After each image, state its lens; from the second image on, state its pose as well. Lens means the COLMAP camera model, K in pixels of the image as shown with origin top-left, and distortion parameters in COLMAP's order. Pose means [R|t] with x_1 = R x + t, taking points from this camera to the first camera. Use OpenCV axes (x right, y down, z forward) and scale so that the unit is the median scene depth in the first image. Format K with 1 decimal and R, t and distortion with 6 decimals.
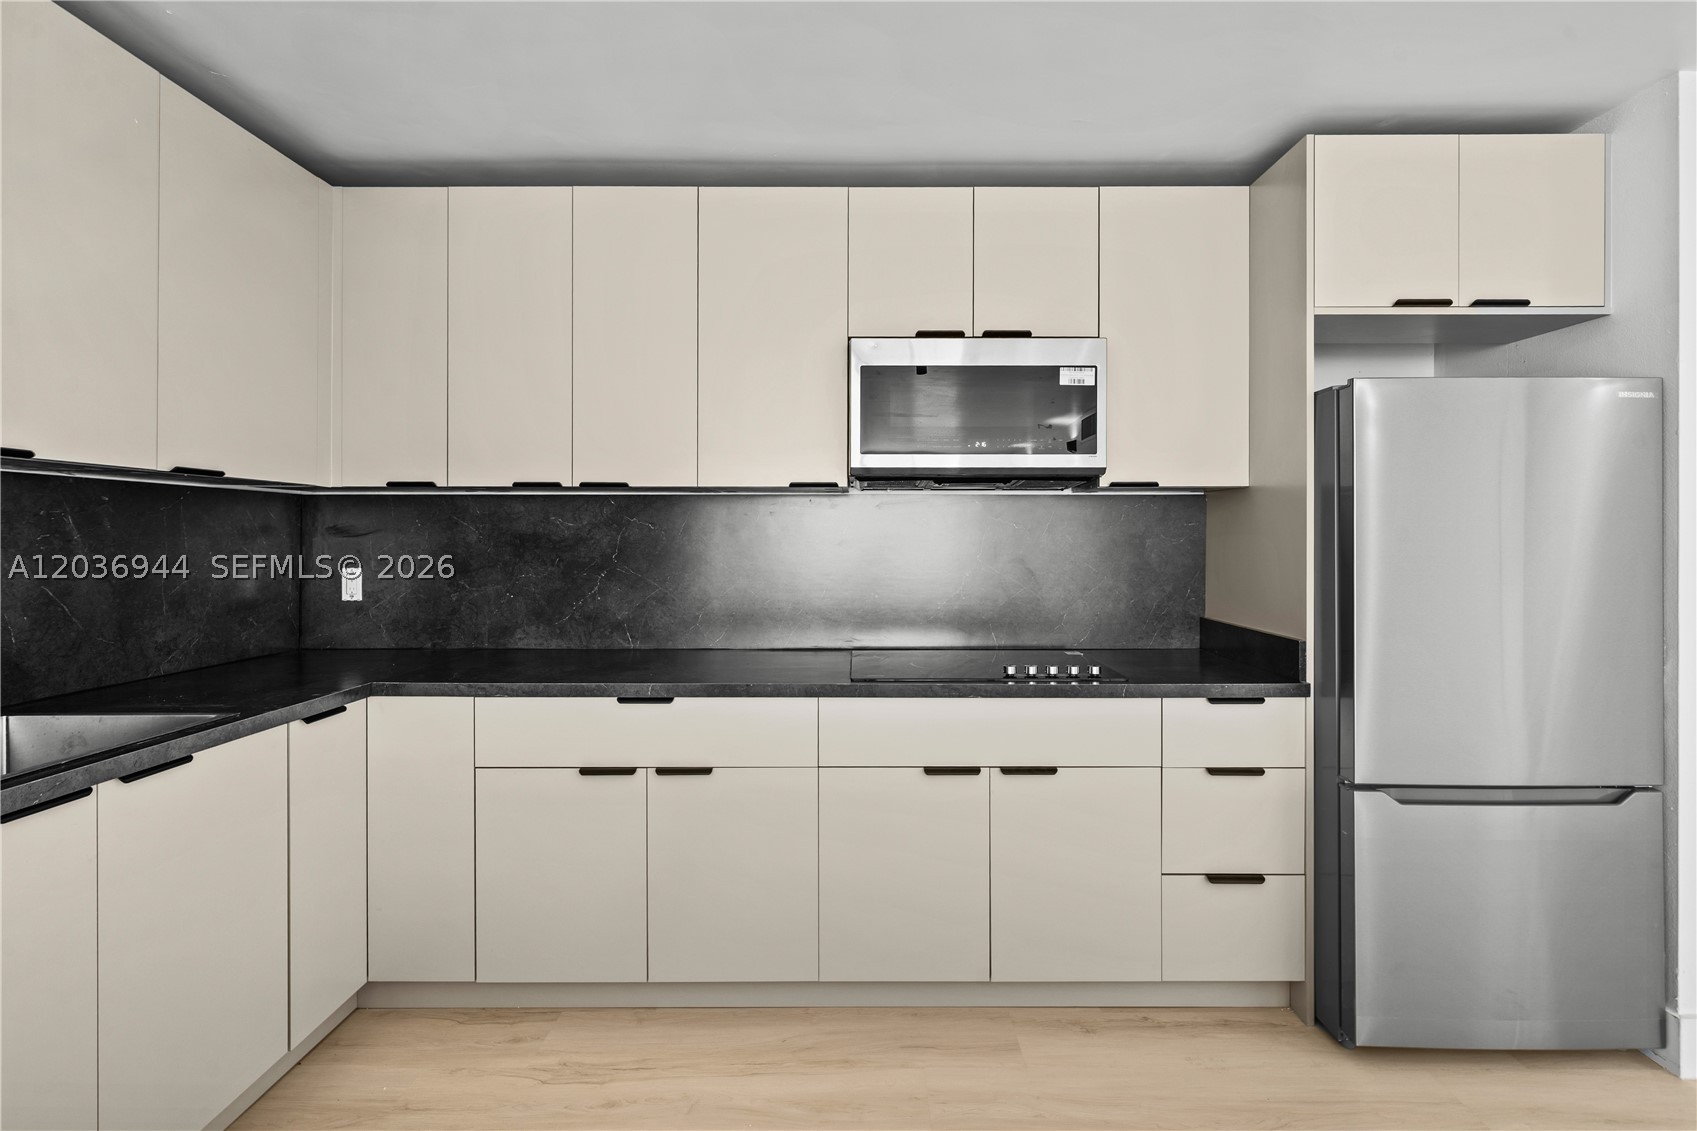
lens RADIAL K [[745.5, 0, 857.7], [0, 745.5, 567.3], [0, 0, 1]] dist [-0.001077, 0.000716]
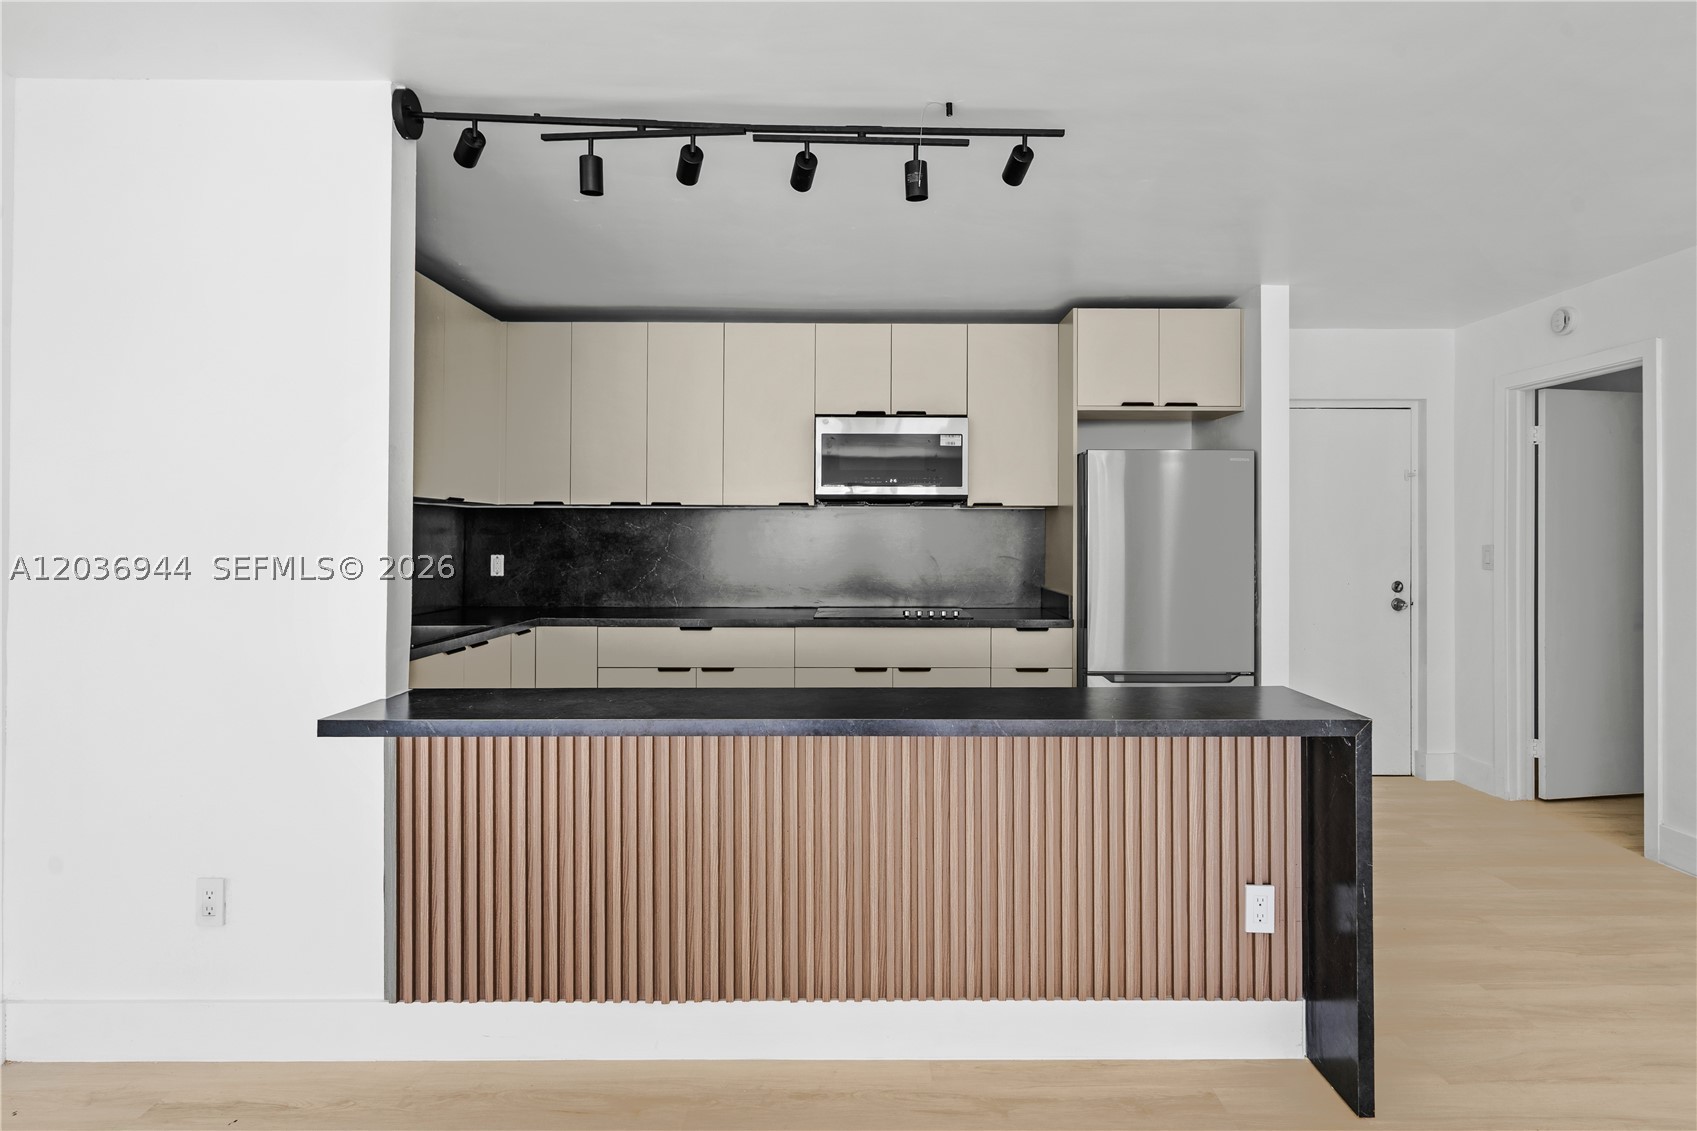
lens RADIAL K [[883.2, 0, 852.6], [0, 883.2, 530.0], [0, 0, 1]] dist [-0.000114, -0.000359]
pose [[0.999983, 0.002221, -0.005344, 0.081525], [-0.002472, 0.998873, -0.047393, 0.038685], [0.005233, 0.047406, 0.998862, -0.942610]]
